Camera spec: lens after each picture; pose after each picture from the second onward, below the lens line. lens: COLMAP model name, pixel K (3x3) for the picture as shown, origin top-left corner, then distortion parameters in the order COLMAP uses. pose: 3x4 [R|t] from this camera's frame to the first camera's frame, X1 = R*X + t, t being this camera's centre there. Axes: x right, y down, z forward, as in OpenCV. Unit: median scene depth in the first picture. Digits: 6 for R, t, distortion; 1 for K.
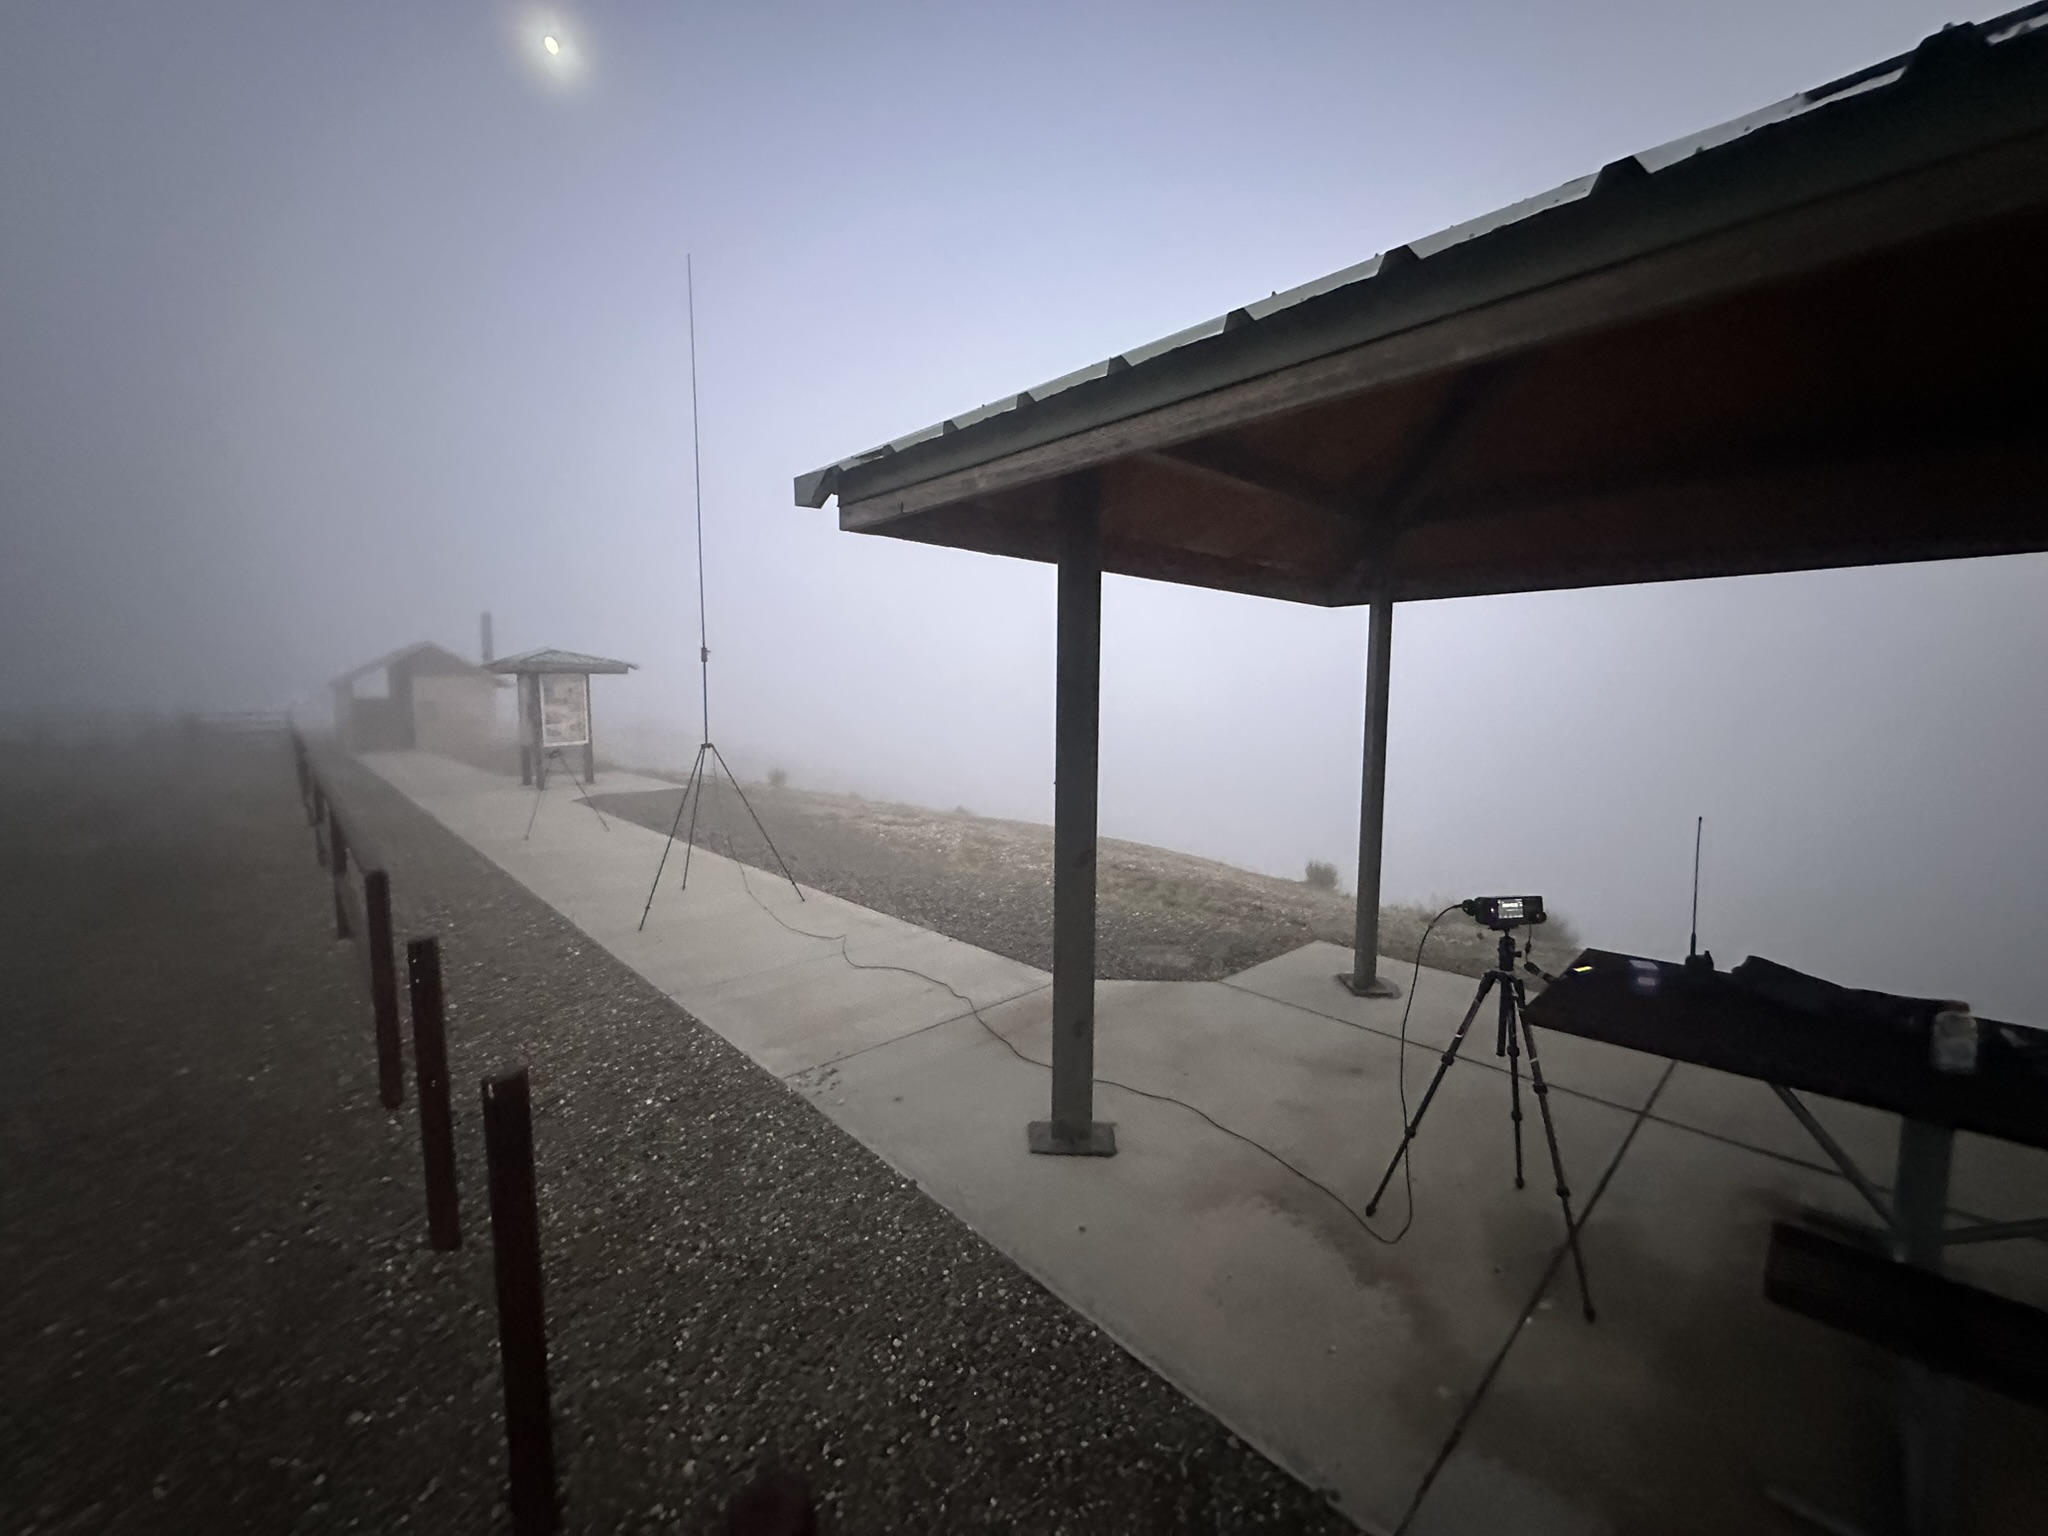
lens RADIAL K [[811.7, 0, 1018.4], [0, 811.7, 775.4], [0, 0, 1]] dist [0.000941, 0.000107]
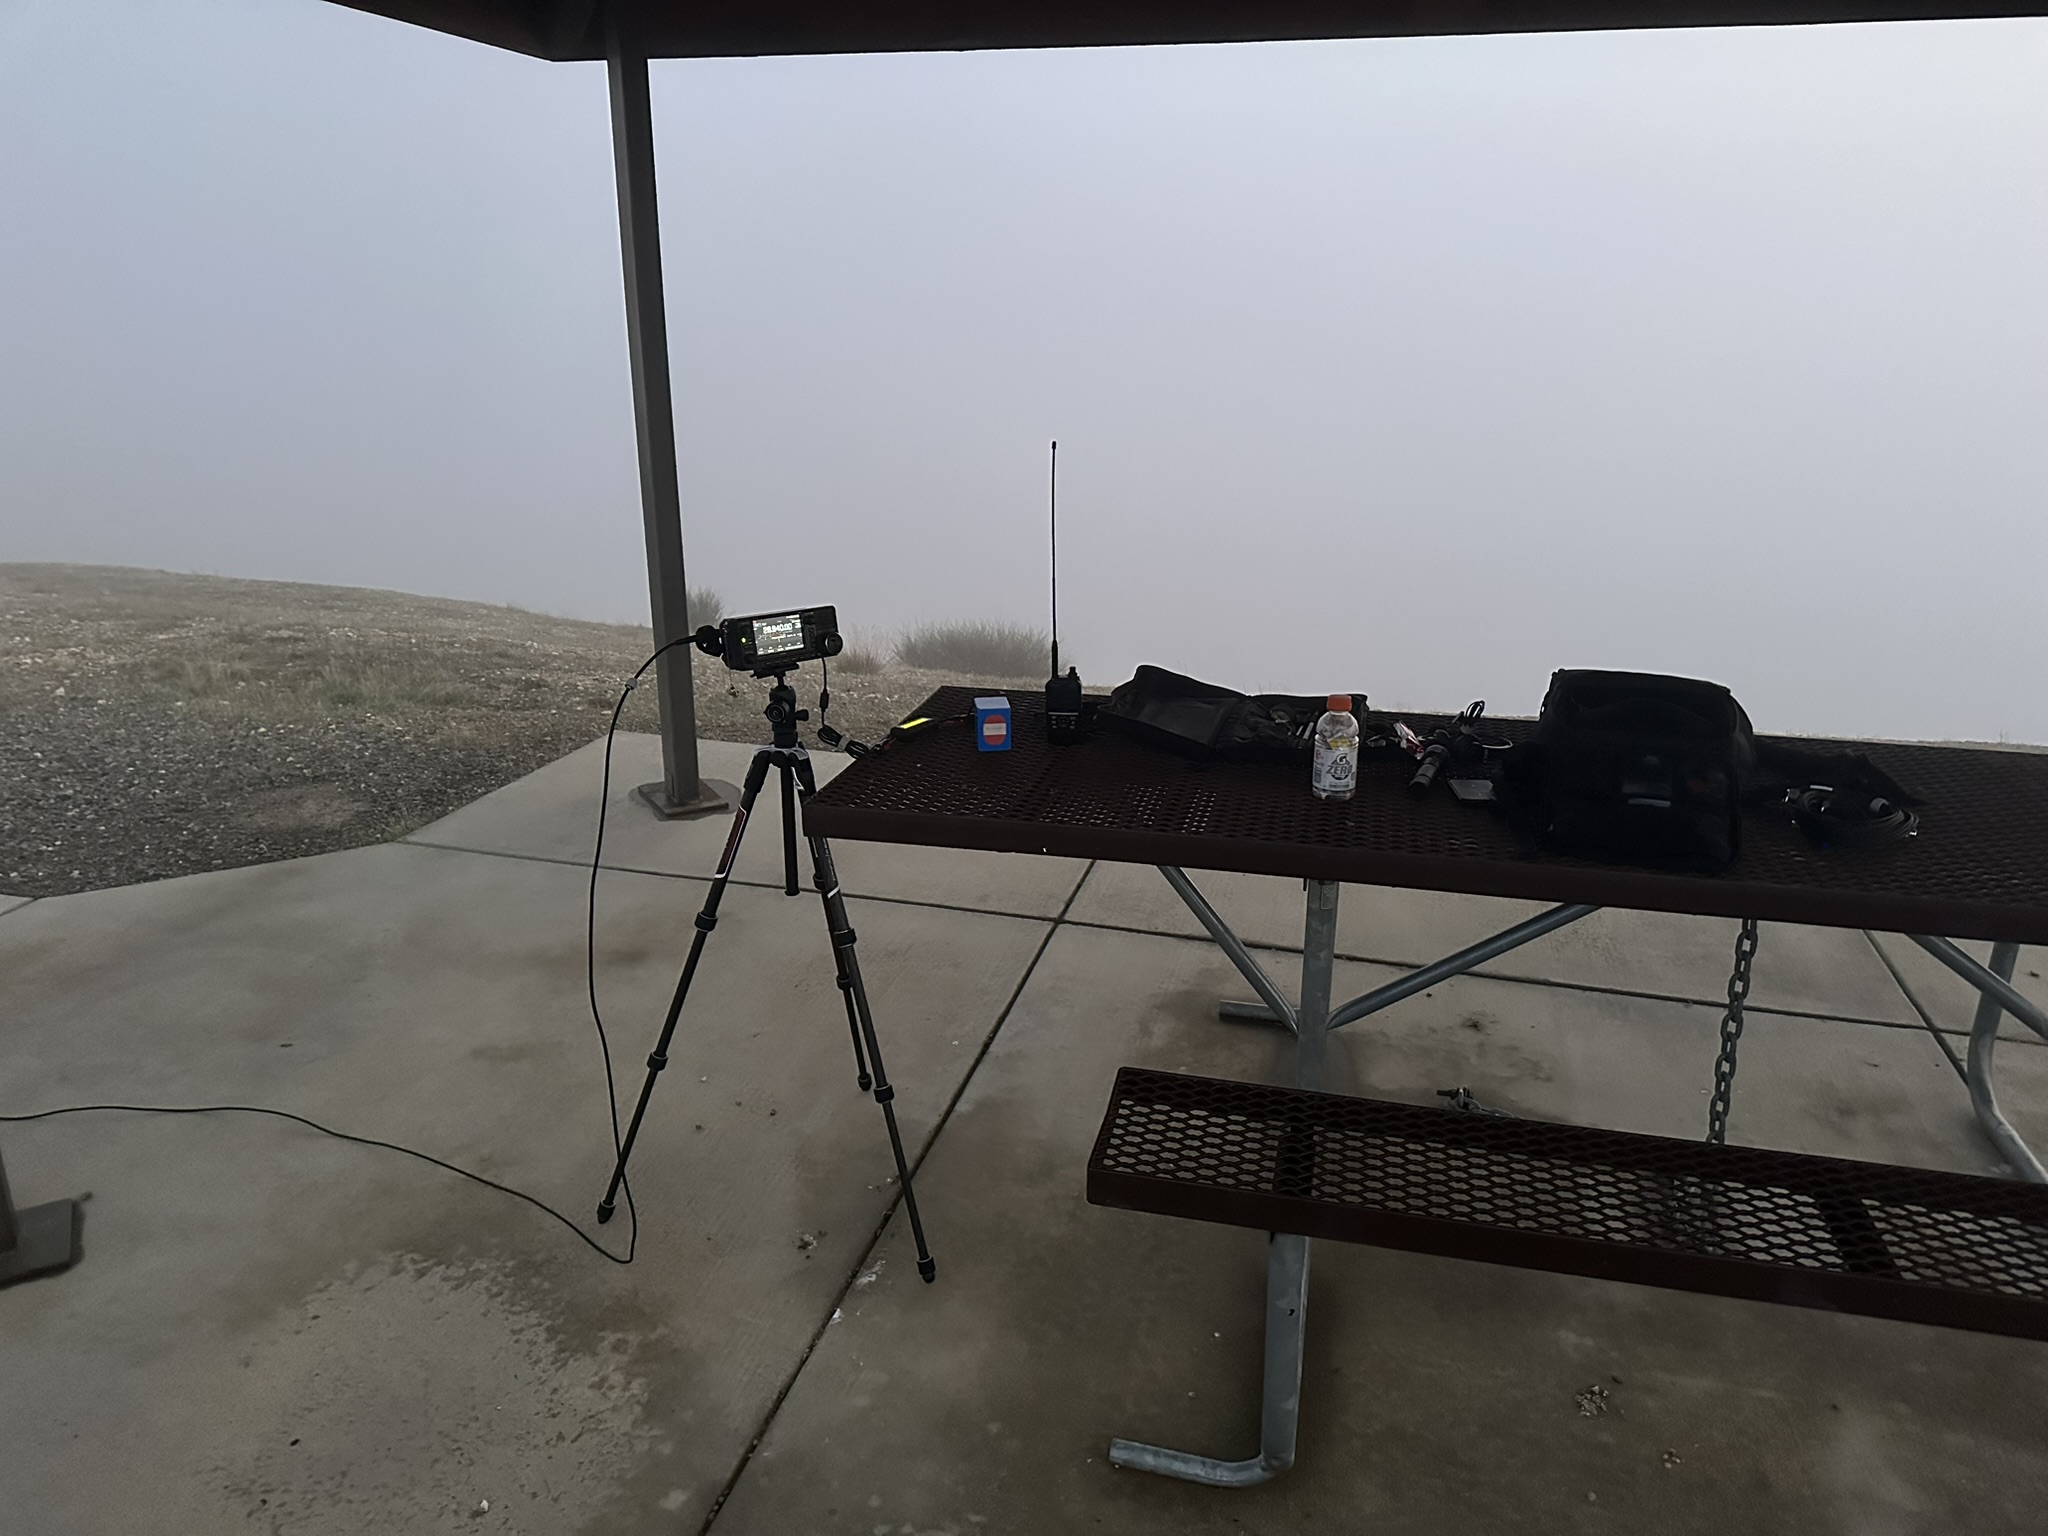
lens RADIAL K [[1438.9, 0, 1017.8], [0, 1438.9, 767.5], [0, 0, 1]] dist [0.003597, -0.004369]
pose [[0.845378, -0.161802, 0.509074, 0.231393], [0.046286, 0.971625, 0.231954, 0.034295], [-0.532160, -0.172526, 0.828879, 0.103626]]
